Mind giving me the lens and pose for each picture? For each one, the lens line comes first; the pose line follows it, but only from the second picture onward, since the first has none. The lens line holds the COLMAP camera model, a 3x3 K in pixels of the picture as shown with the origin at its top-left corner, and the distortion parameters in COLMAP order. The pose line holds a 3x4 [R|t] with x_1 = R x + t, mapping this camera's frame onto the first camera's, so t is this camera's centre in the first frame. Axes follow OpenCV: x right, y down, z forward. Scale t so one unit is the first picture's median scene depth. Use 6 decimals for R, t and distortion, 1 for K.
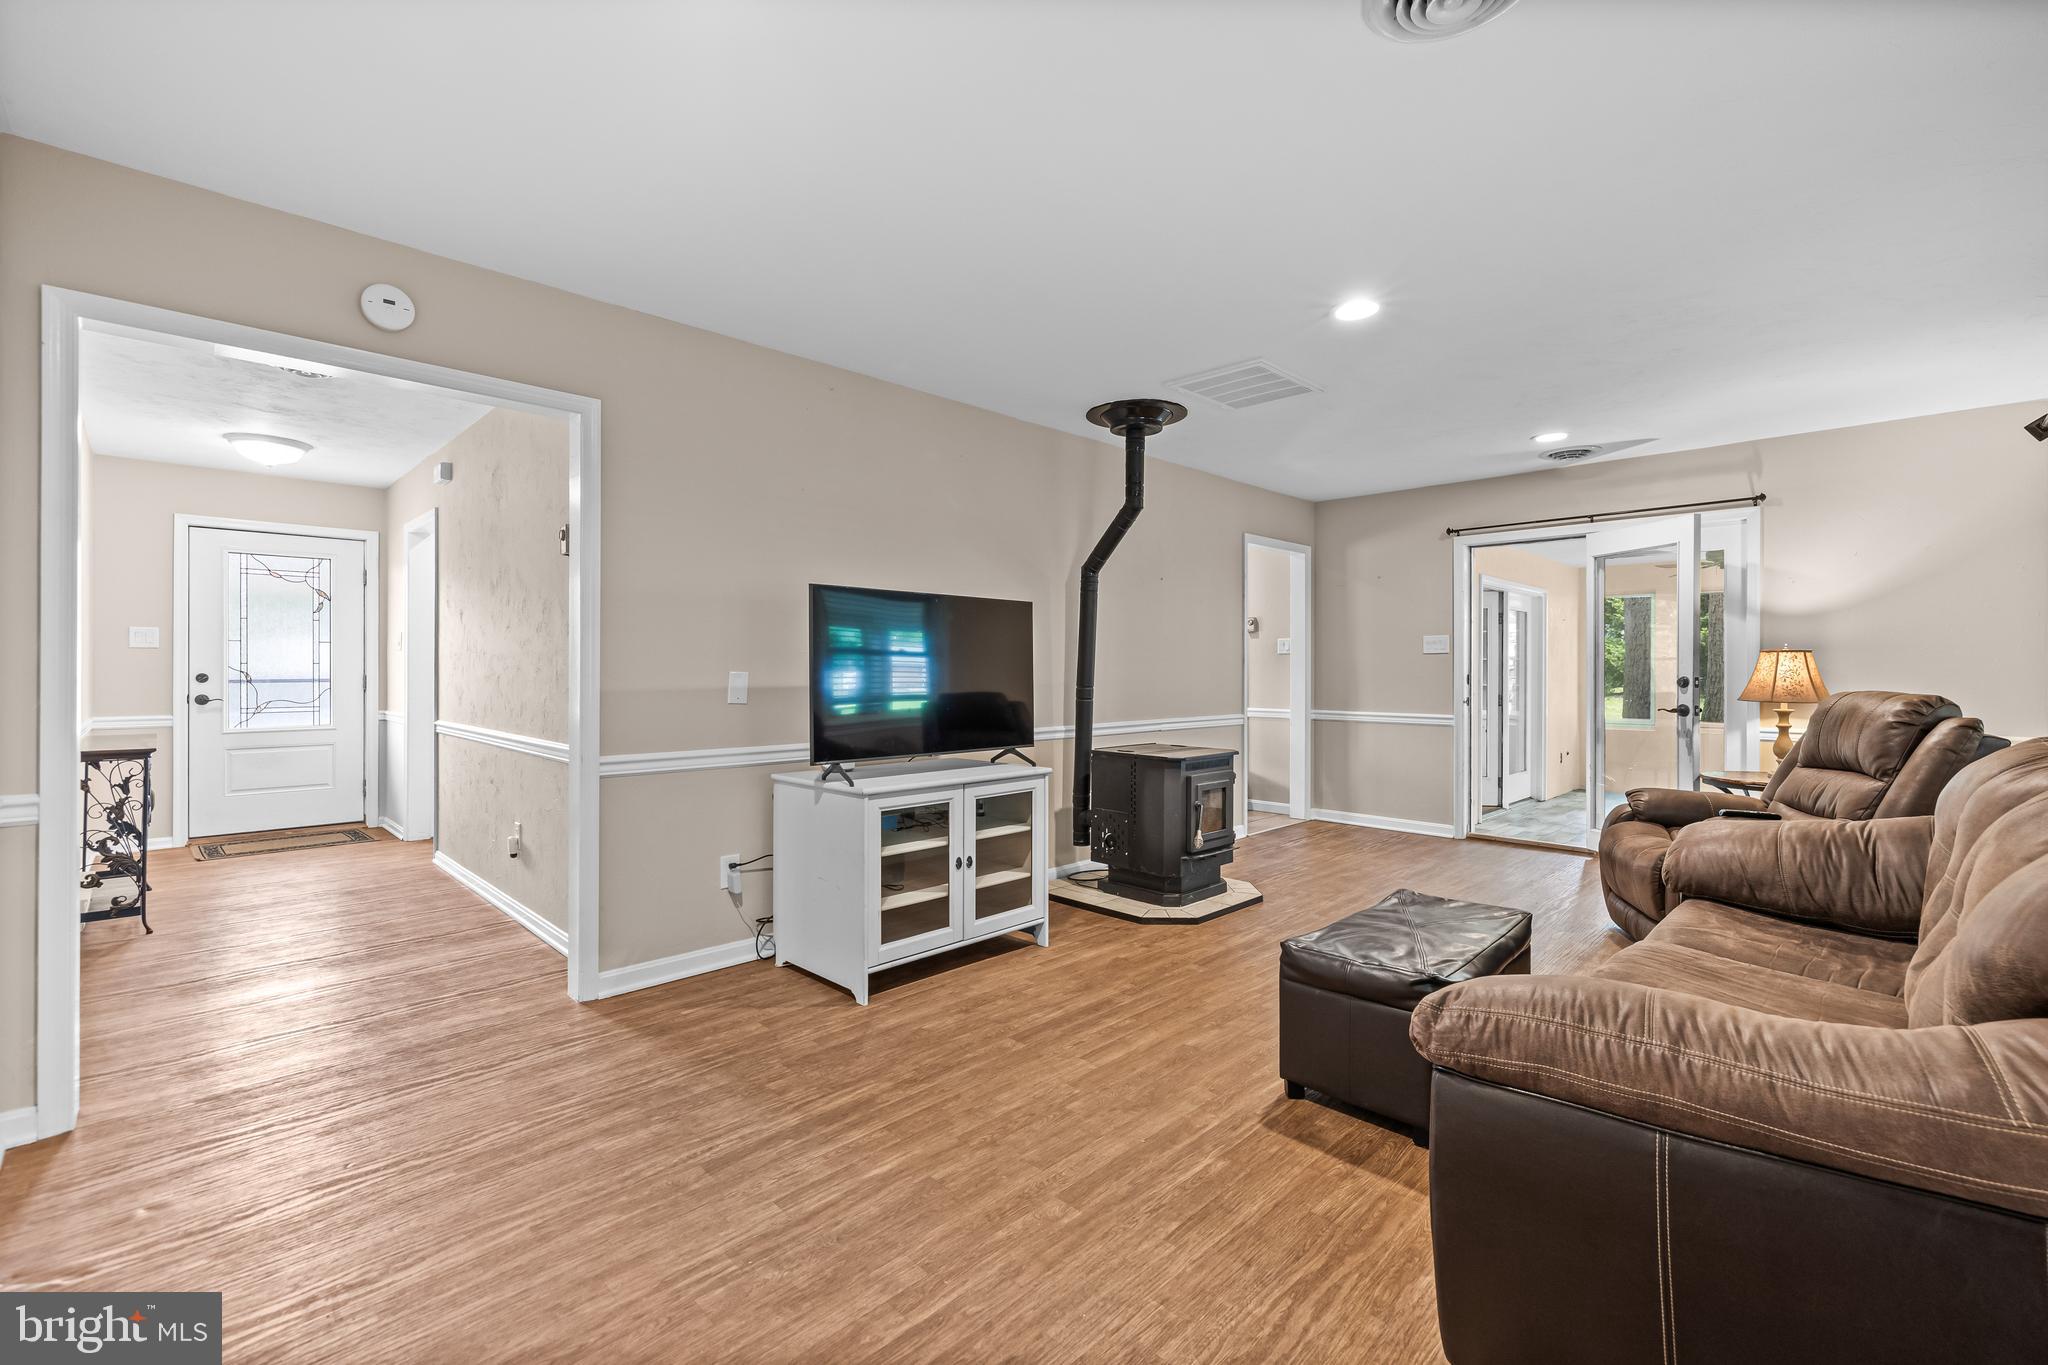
lens RADIAL K [[879.6, 0, 1023.1], [0, 879.6, 663.1], [0, 0, 1]] dist [-0.002874, -0.000505]
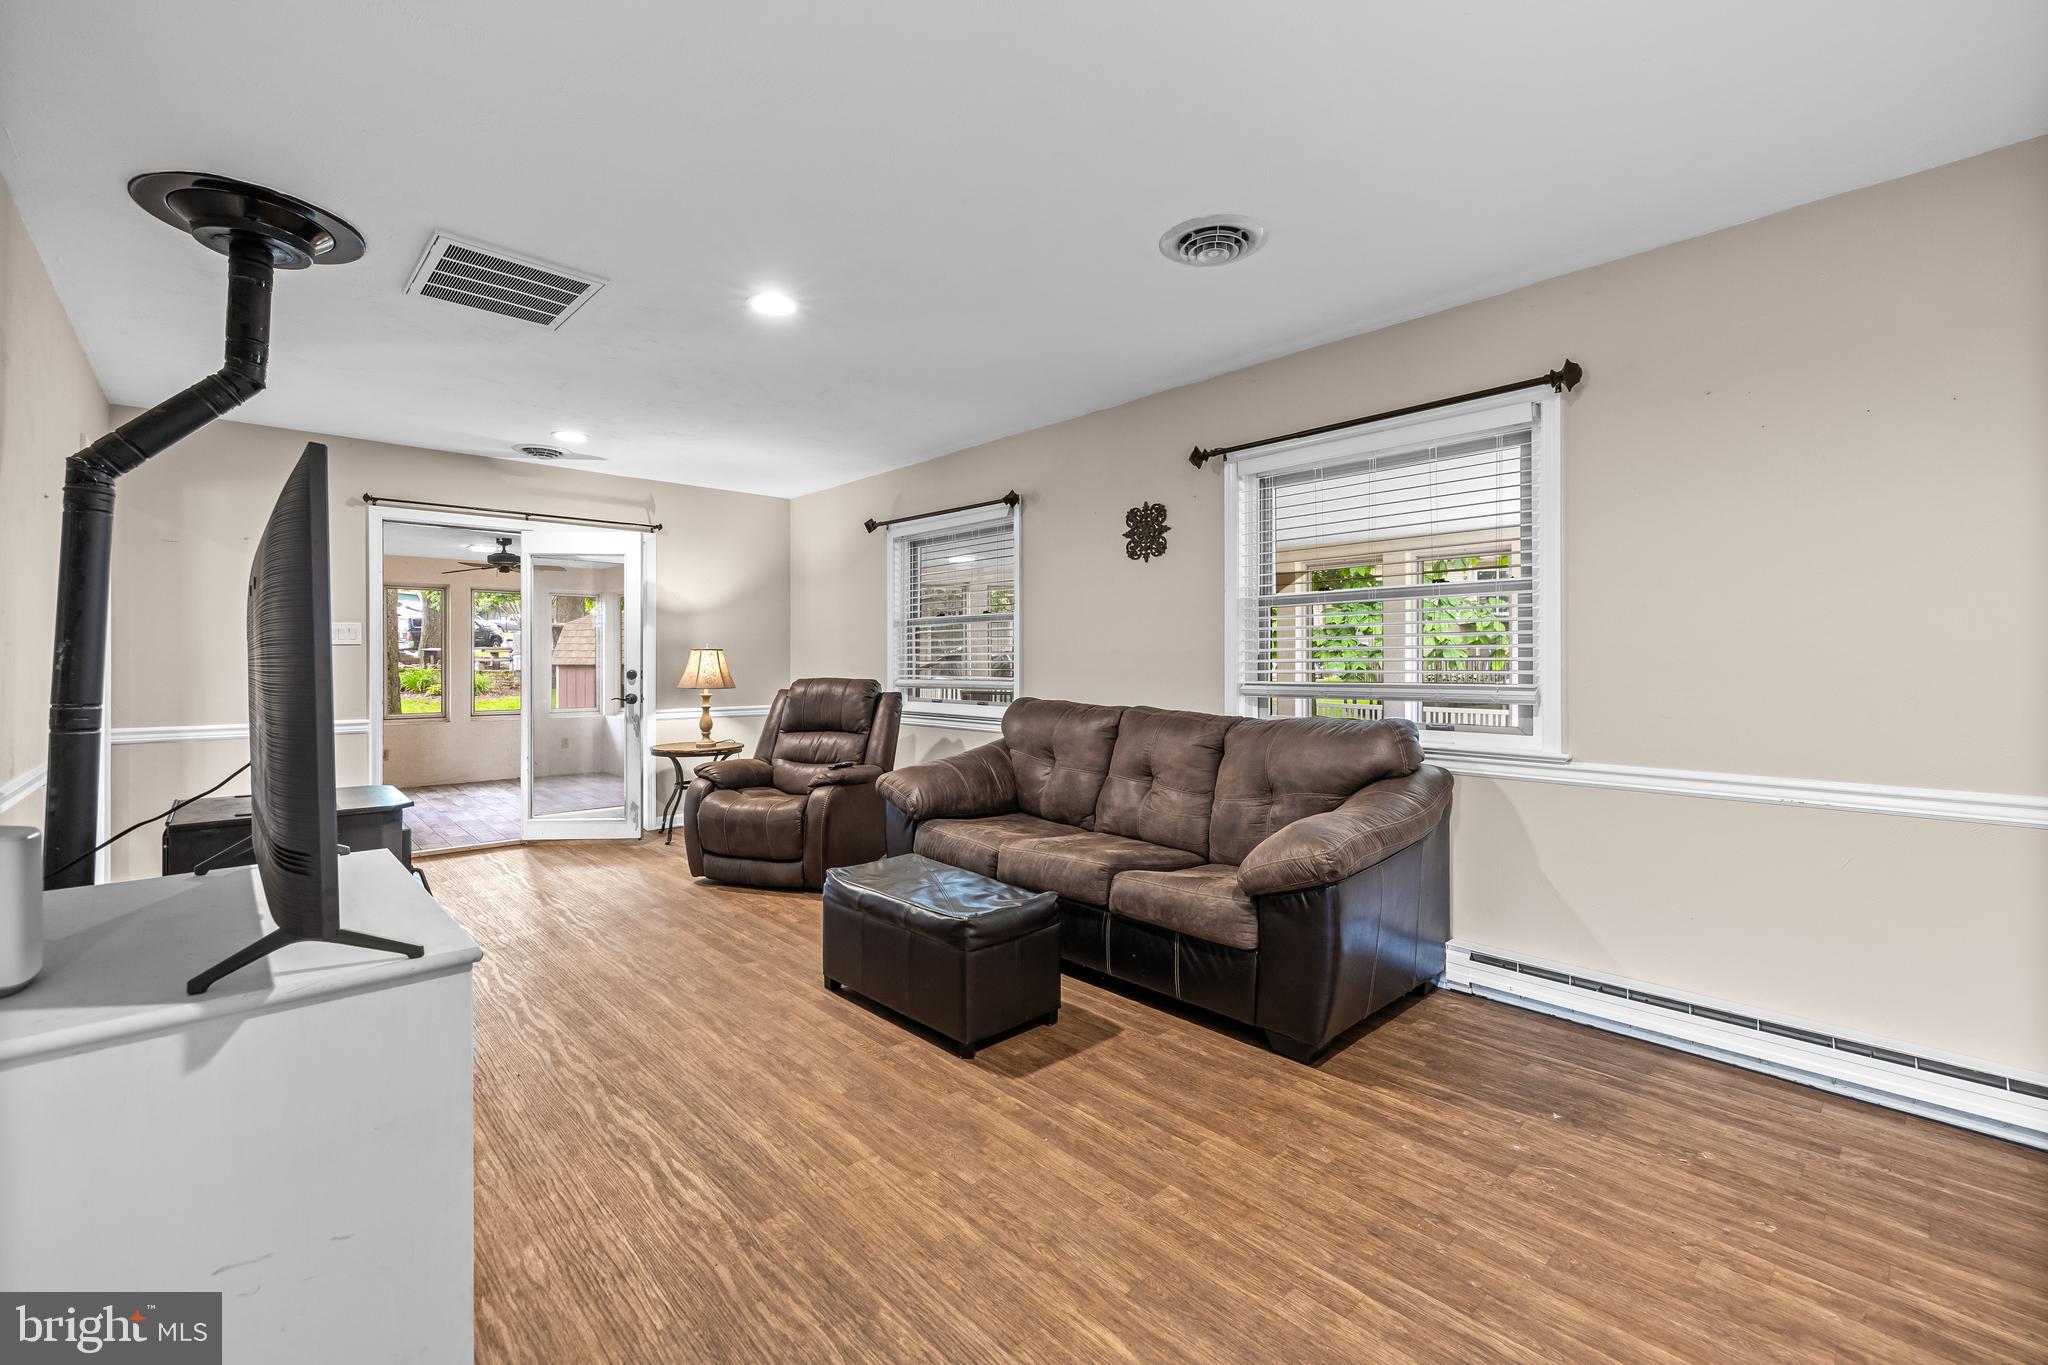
lens RADIAL K [[860.3, 0, 1013.9], [0, 860.3, 657.1], [0, 0, 1]] dist [0.001173, -0.002339]
pose [[0.028810, 0.003275, 0.999580, -0.728241], [-0.006267, 0.999976, -0.003095, -0.002993], [-0.999565, -0.006175, 0.028830, 0.869342]]
